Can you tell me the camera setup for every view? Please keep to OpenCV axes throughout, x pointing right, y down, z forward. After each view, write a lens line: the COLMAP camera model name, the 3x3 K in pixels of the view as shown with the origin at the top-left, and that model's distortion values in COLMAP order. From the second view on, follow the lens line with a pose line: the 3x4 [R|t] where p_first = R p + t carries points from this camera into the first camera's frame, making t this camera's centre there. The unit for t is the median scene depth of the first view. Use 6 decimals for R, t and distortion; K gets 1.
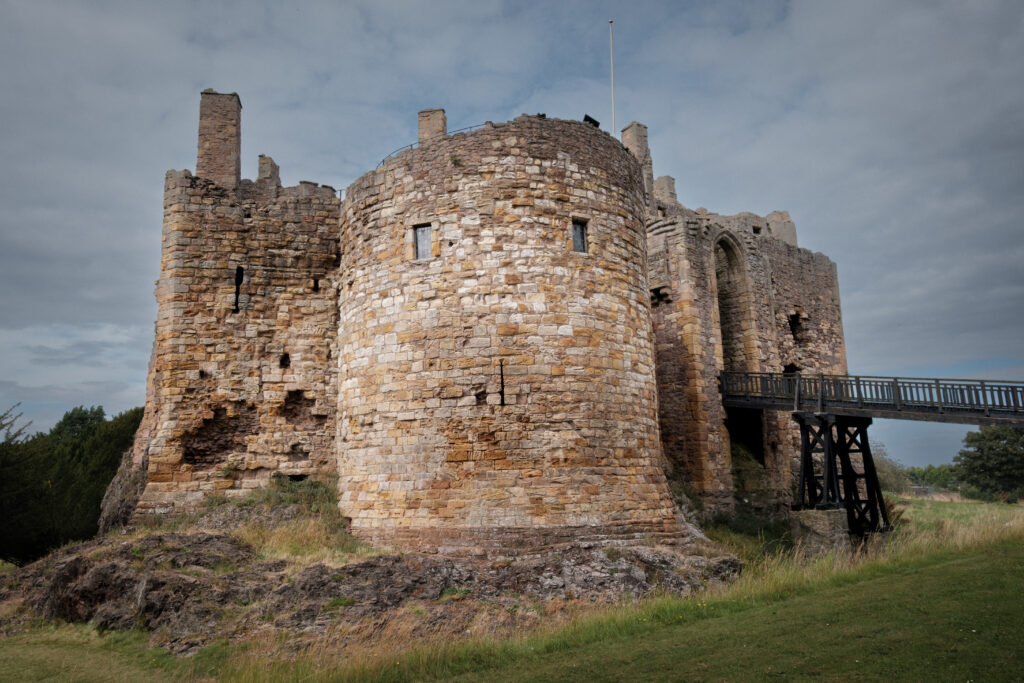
lens RADIAL K [[724.9, 0, 512.0], [0, 724.9, 341.5], [0, 0, 1]] dist [-0.002604, 0.003113]
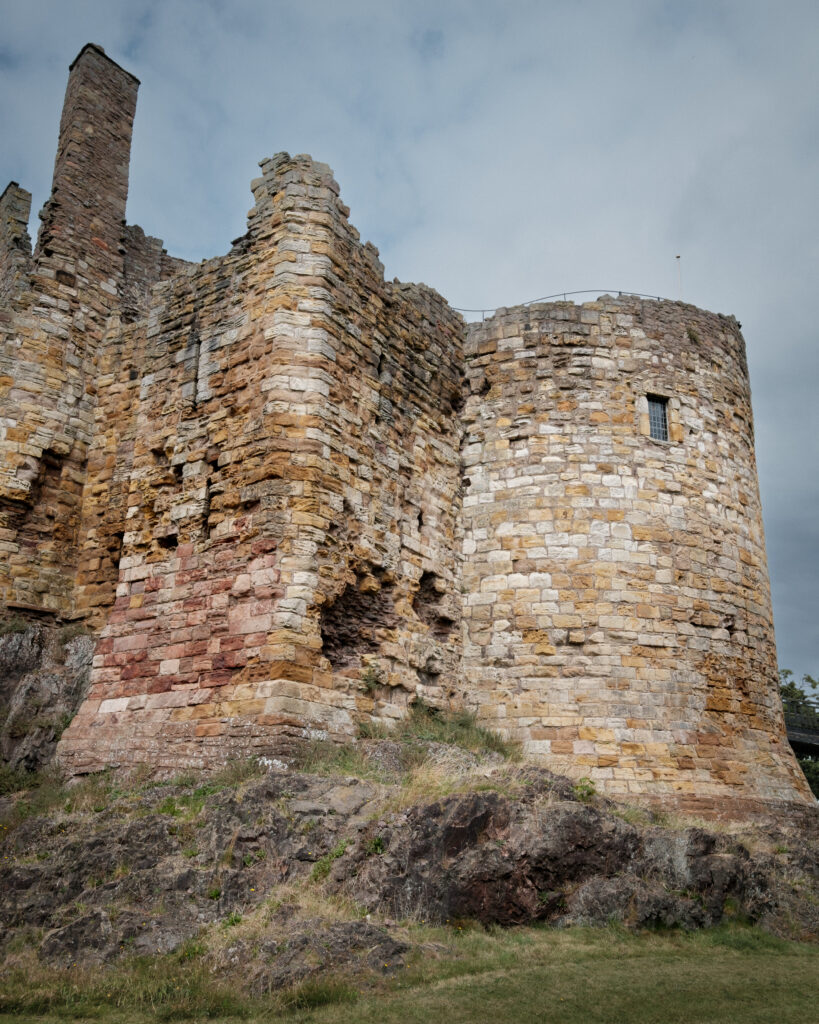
lens RADIAL K [[884.6, 0, 409.7], [0, 884.6, 551.2], [0, 0, 1]] dist [0.007575, 0.007274]
pose [[0.751030, 0.244434, 0.613356, -0.828117], [-0.160859, 0.968697, -0.189078, 0.207972], [-0.640373, 0.043340, 0.766840, 0.450503]]
